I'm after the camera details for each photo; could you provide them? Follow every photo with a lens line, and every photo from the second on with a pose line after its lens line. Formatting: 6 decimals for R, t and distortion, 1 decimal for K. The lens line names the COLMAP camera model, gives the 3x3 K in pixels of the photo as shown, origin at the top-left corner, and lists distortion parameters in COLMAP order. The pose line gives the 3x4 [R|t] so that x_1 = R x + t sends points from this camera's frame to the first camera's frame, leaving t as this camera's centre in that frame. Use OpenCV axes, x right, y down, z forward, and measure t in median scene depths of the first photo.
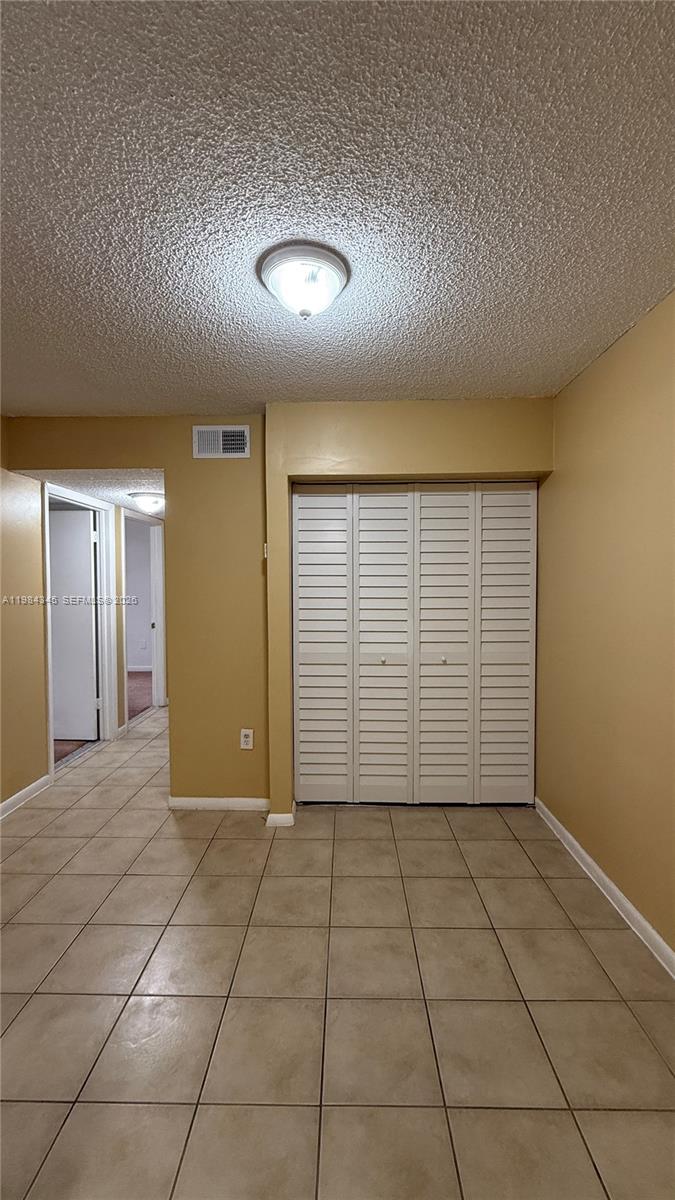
lens RADIAL K [[477.8, 0, 339.1], [0, 477.8, 597.9], [0, 0, 1]] dist [-0.000132, 0.000116]
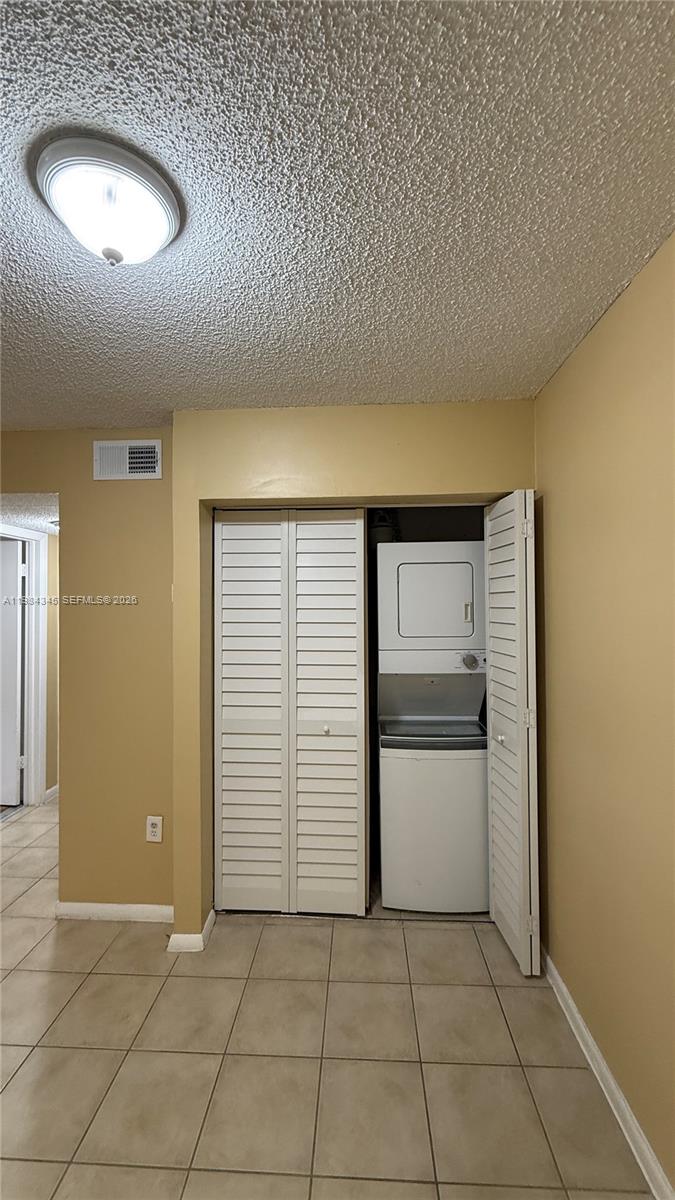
lens RADIAL K [[477.8, 0, 339.8], [0, 477.8, 598.3], [0, 0, 1]] dist [-0.000132, 0.000116]
pose [[0.999535, -0.000572, -0.030471, 0.145890], [-0.000840, 0.998927, -0.046298, -0.053181], [0.030465, 0.046302, 0.998463, 0.209580]]
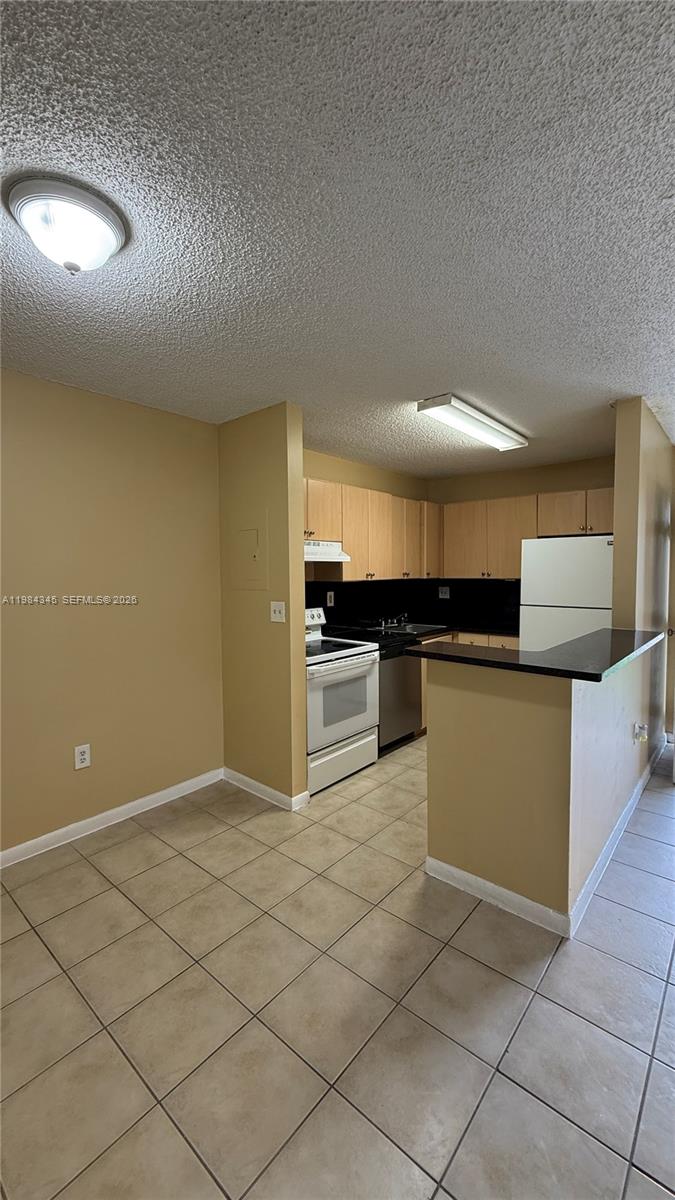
lens RADIAL K [[477.8, 0, 339.6], [0, 477.8, 594.7], [0, 0, 1]] dist [-0.000132, 0.000116]
pose [[-0.770222, -0.019049, 0.637491, -0.552955], [0.035948, 0.996668, 0.073214, -0.035161], [-0.636762, 0.079308, -0.766971, 0.779184]]
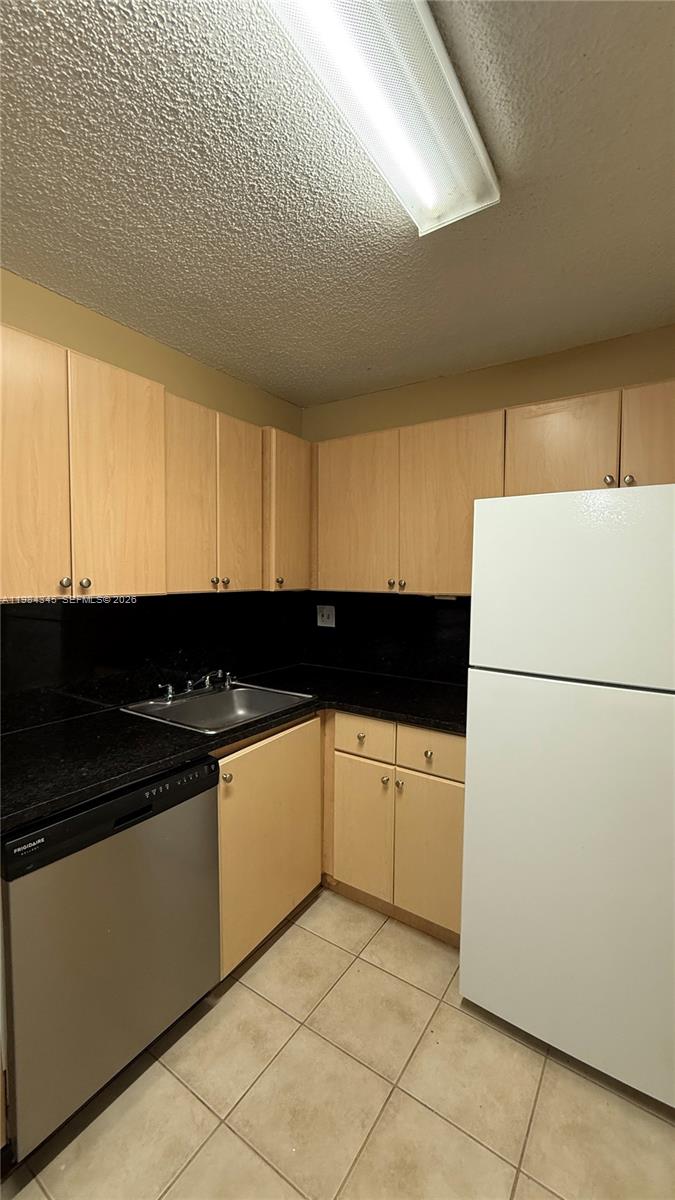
lens RADIAL K [[477.8, 0, 338.2], [0, 477.8, 596.3], [0, 0, 1]] dist [-0.000132, 0.000116]
pose [[-0.840006, -0.027321, 0.541889, -0.237600], [0.016312, 0.997008, 0.075553, -0.008021], [-0.542332, 0.072304, -0.837047, -0.095244]]
